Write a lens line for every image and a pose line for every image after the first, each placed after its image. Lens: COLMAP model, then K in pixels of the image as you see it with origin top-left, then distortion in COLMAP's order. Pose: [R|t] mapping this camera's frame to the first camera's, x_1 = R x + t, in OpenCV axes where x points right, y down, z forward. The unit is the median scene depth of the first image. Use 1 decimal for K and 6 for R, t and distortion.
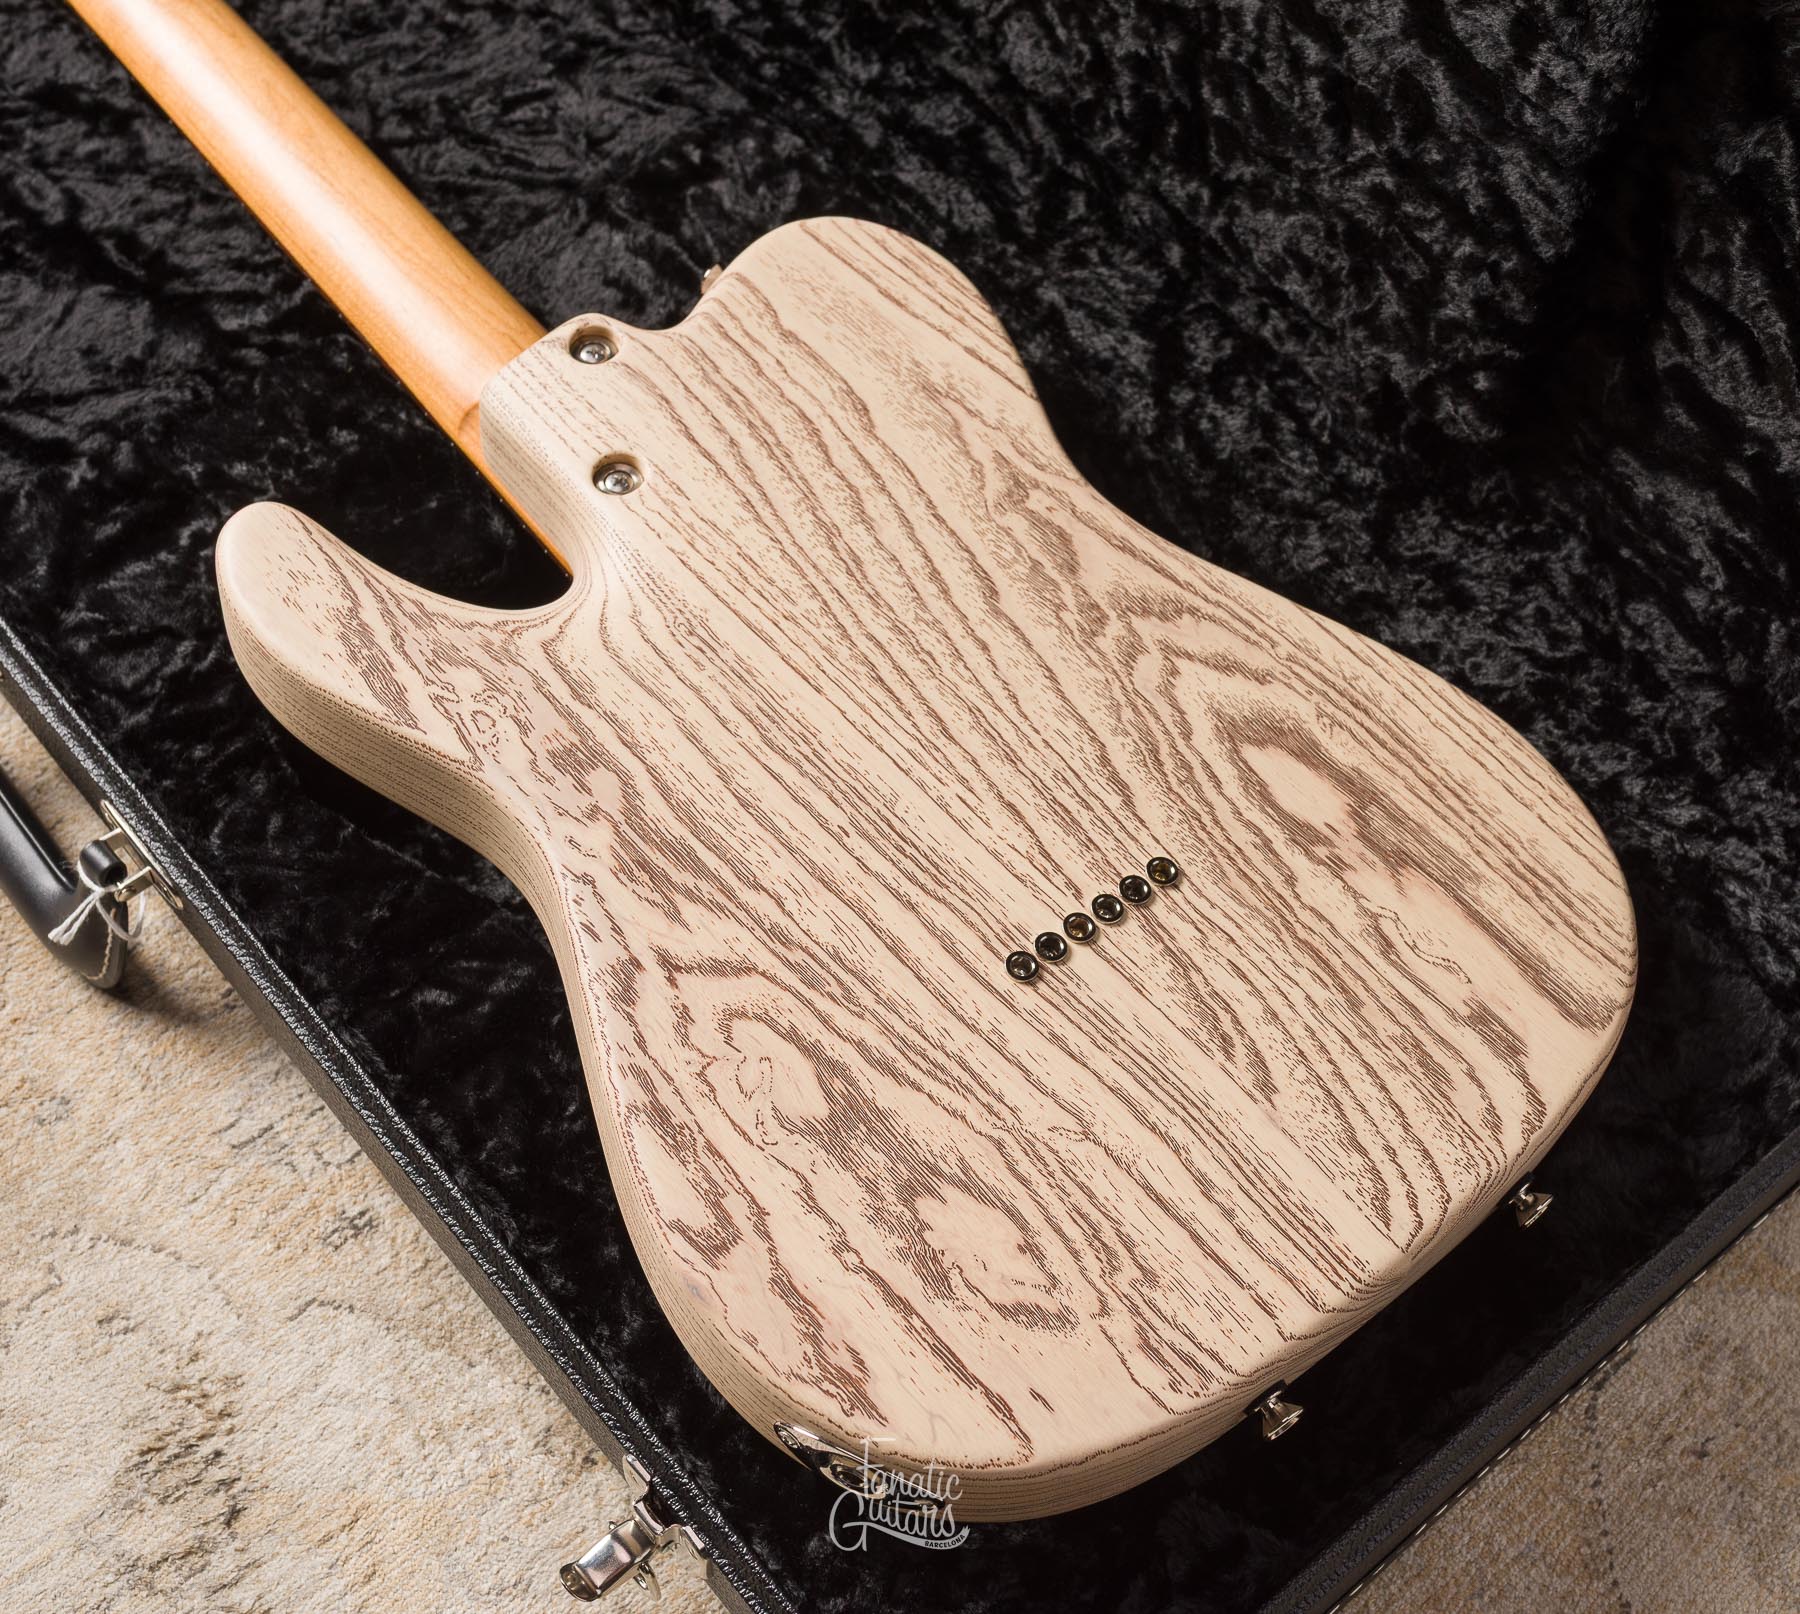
lens RADIAL K [[2454.9, 0, 974.4], [0, 2454.9, 844.6], [0, 0, 1]] dist [-0.003375, 0.006433]
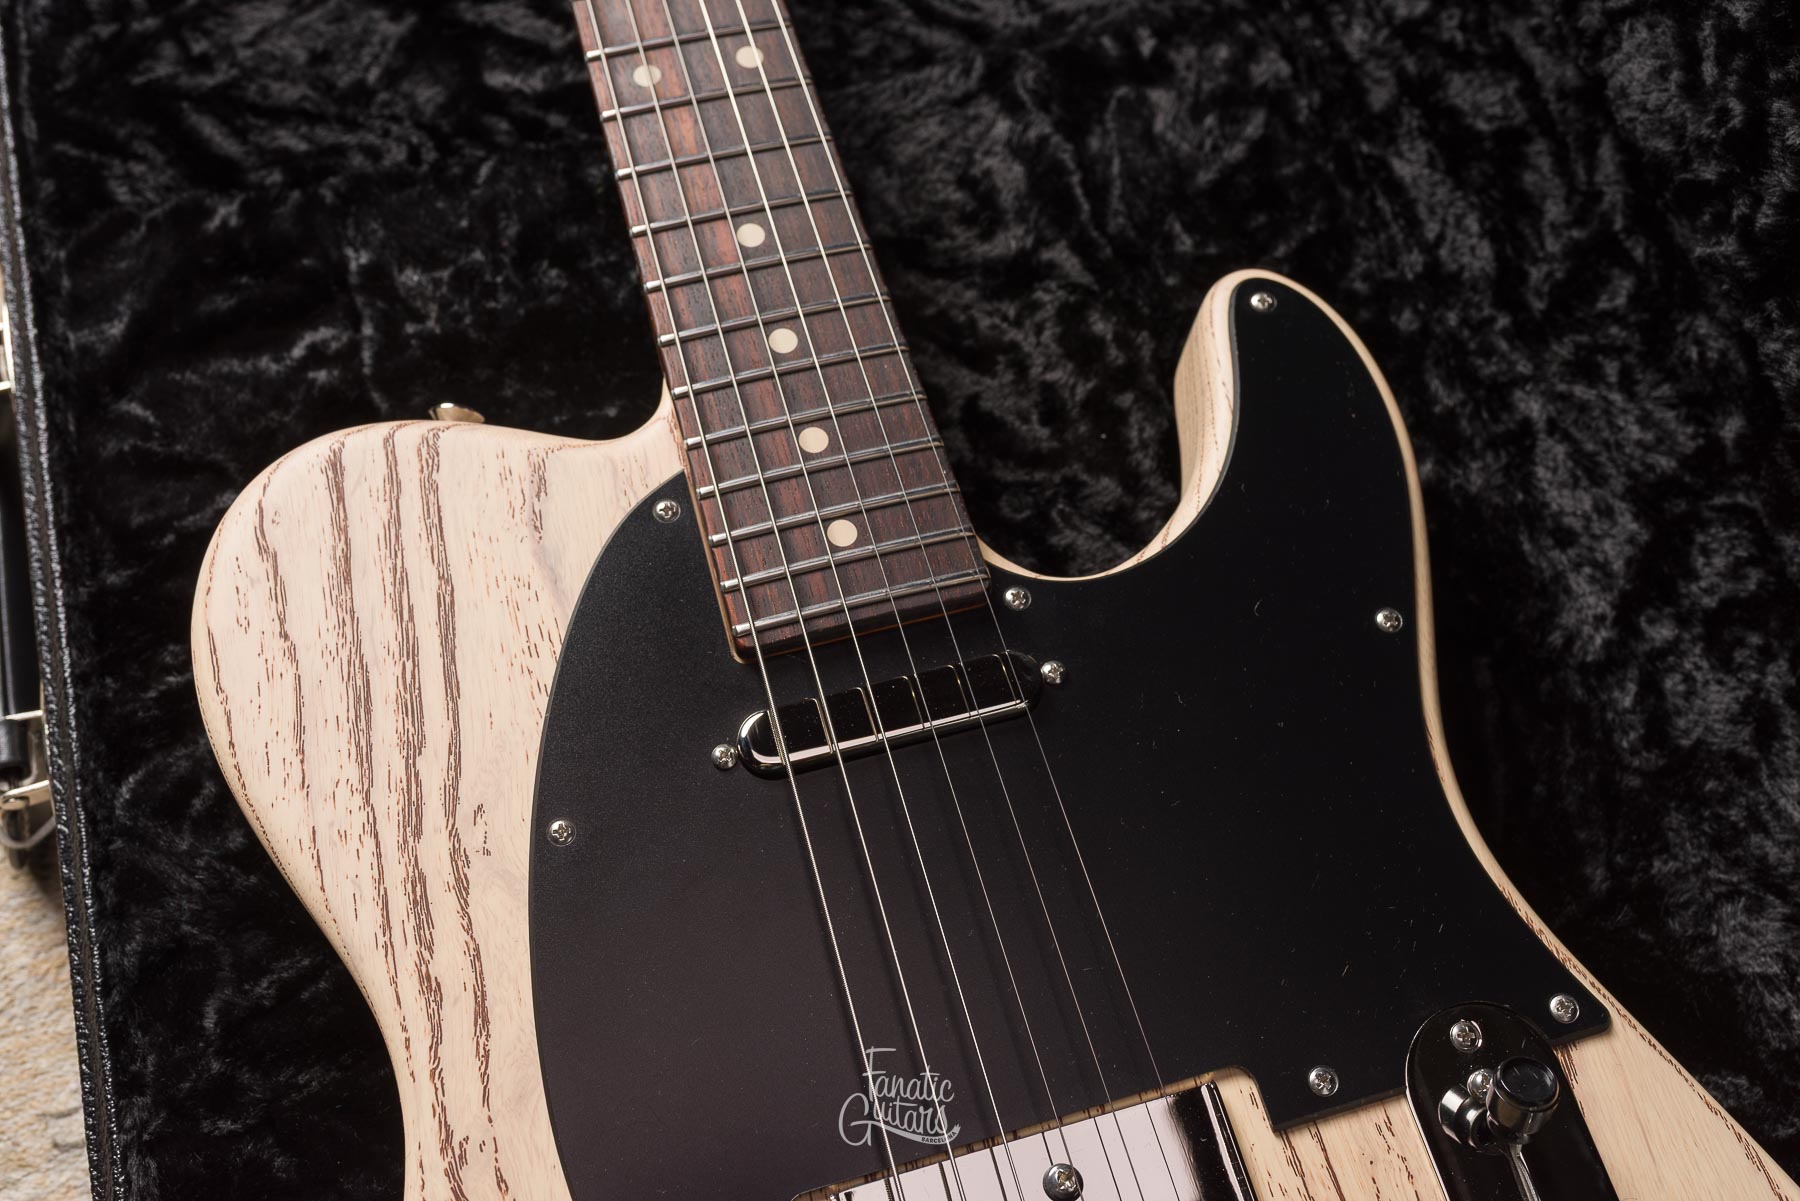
lens RADIAL K [[1785.9, 0, 900.0], [0, 1785.9, 600.5], [0, 0, 1]] dist [0.004938, -0.014216]
pose [[0.909558, 0.373812, -0.181572, -0.023614], [-0.353095, 0.925547, 0.136700, -0.214187], [0.219154, -0.060224, 0.973830, 0.546584]]
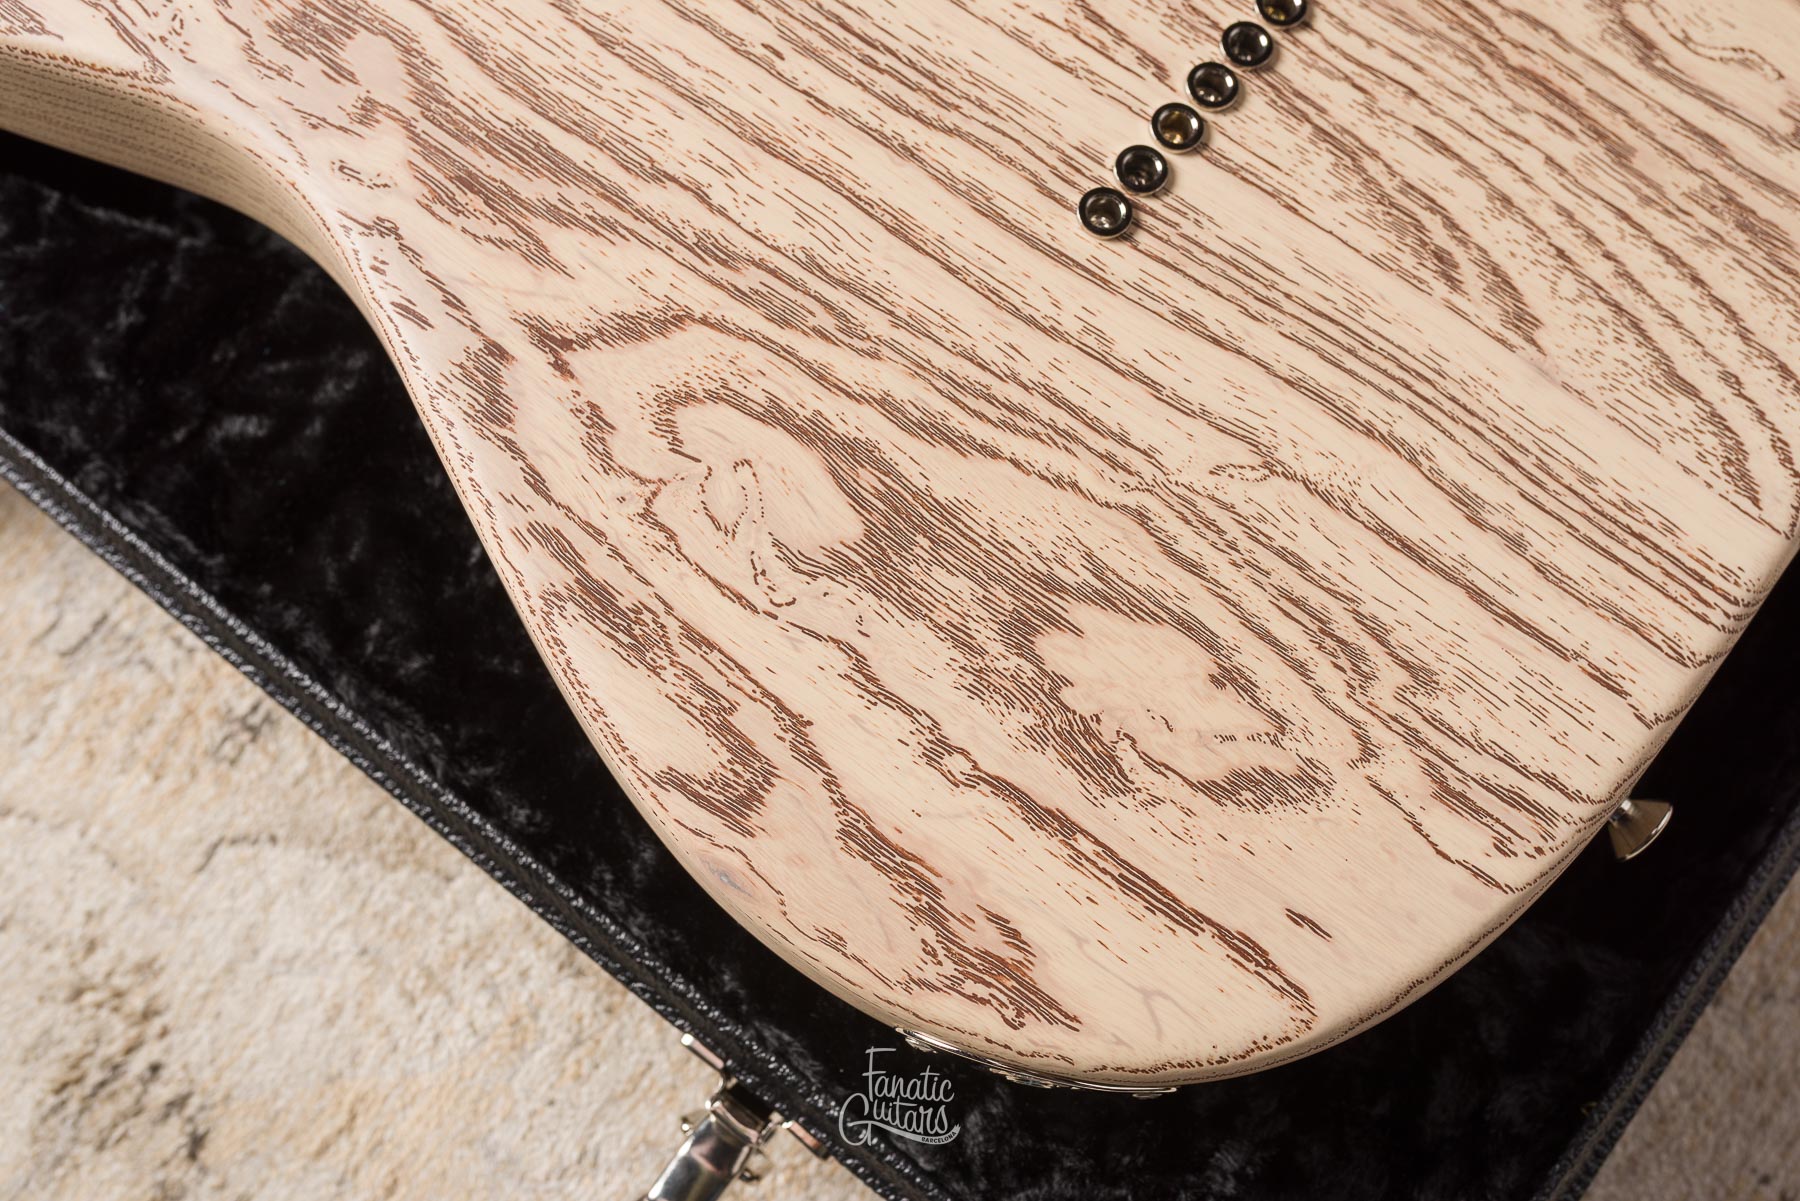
lens RADIAL K [[1825.4, 0, 900.8], [0, 1825.4, 590.8], [0, 0, 1]] dist [0.008822, -0.025539]
pose [[0.977088, -0.211495, -0.023858, -0.037312], [0.208206, 0.926545, 0.313312, -0.016097], [-0.044158, -0.311101, 0.949350, 0.490468]]
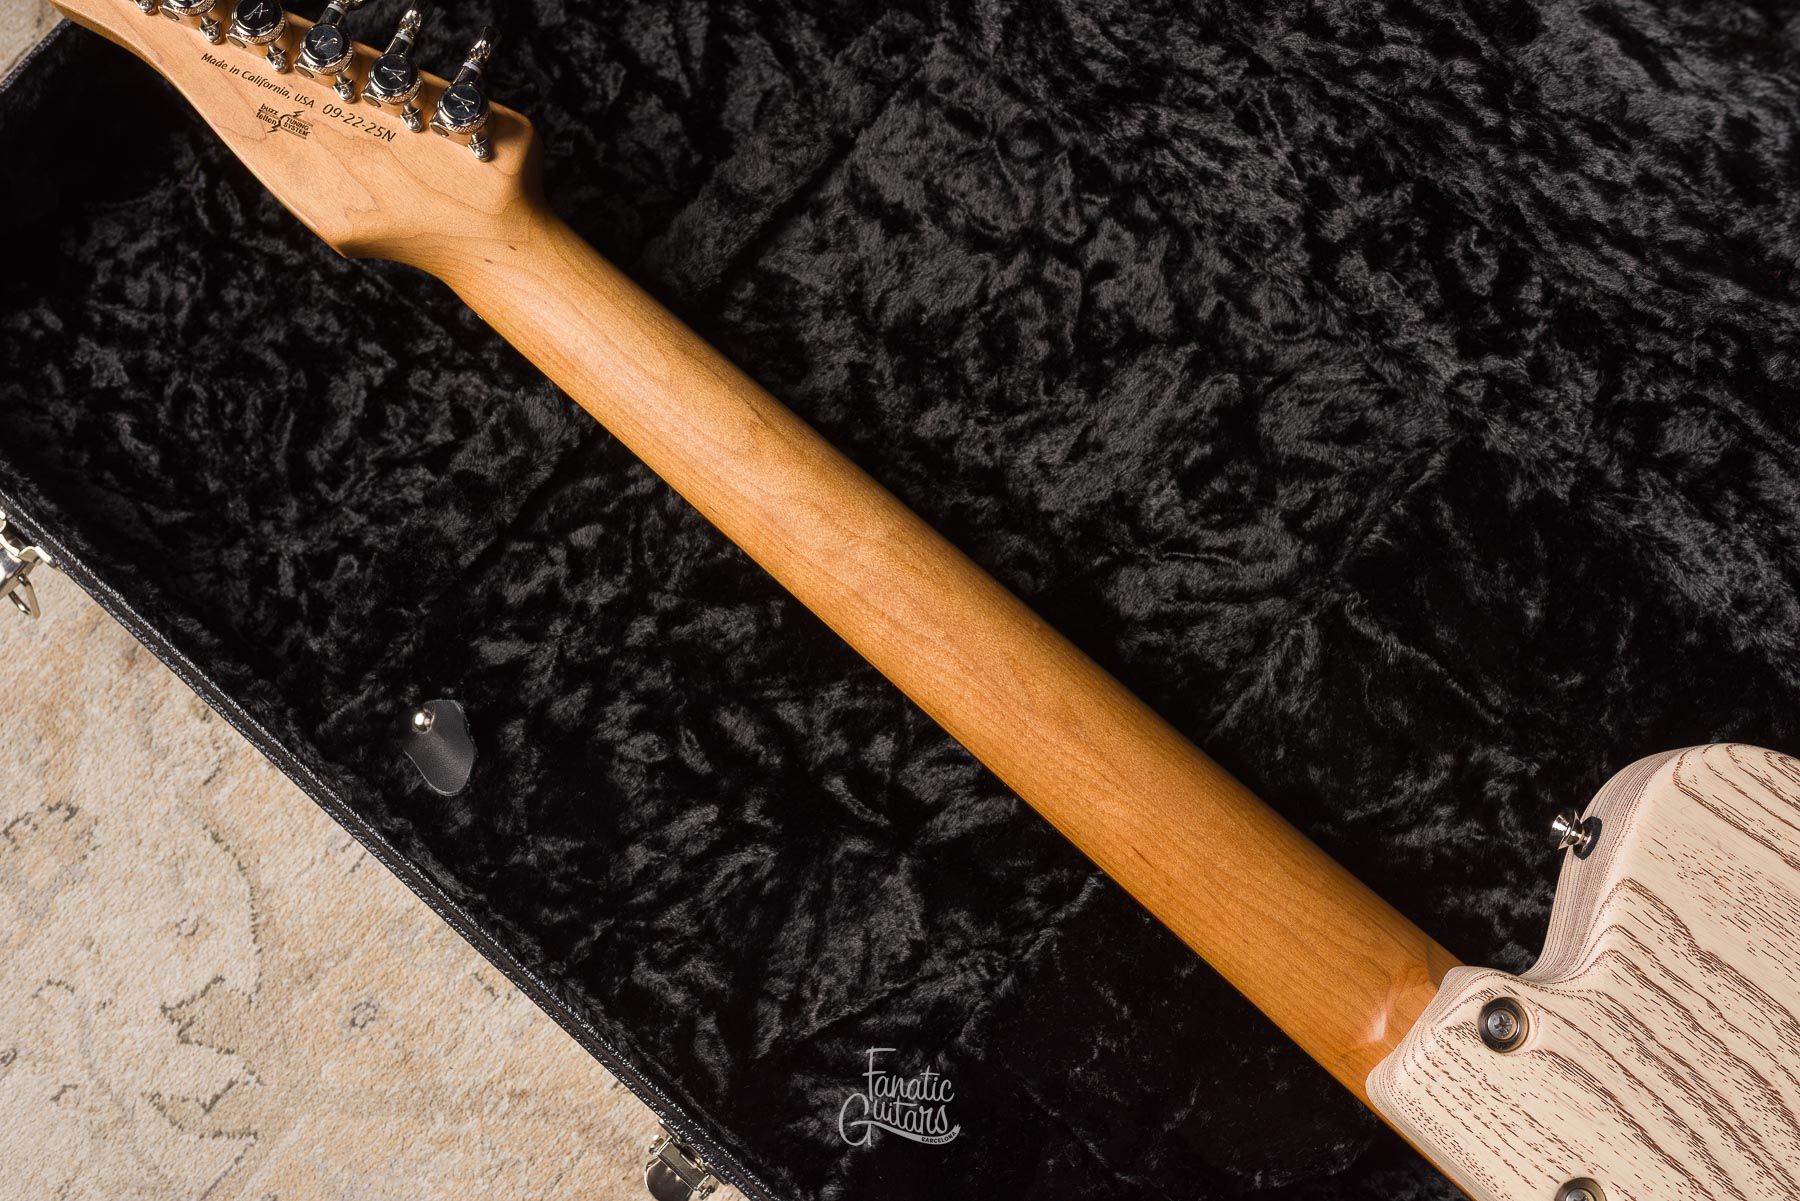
lens RADIAL K [[1759.5, 0, 901.5], [0, 1759.5, 599.1], [0, 0, 1]] dist [0.000267, -0.004248]
pose [[0.982823, -0.164204, -0.084234, -0.313380], [0.184148, 0.902638, 0.389017, -0.681330], [0.012155, -0.397846, 0.917372, 0.495485]]
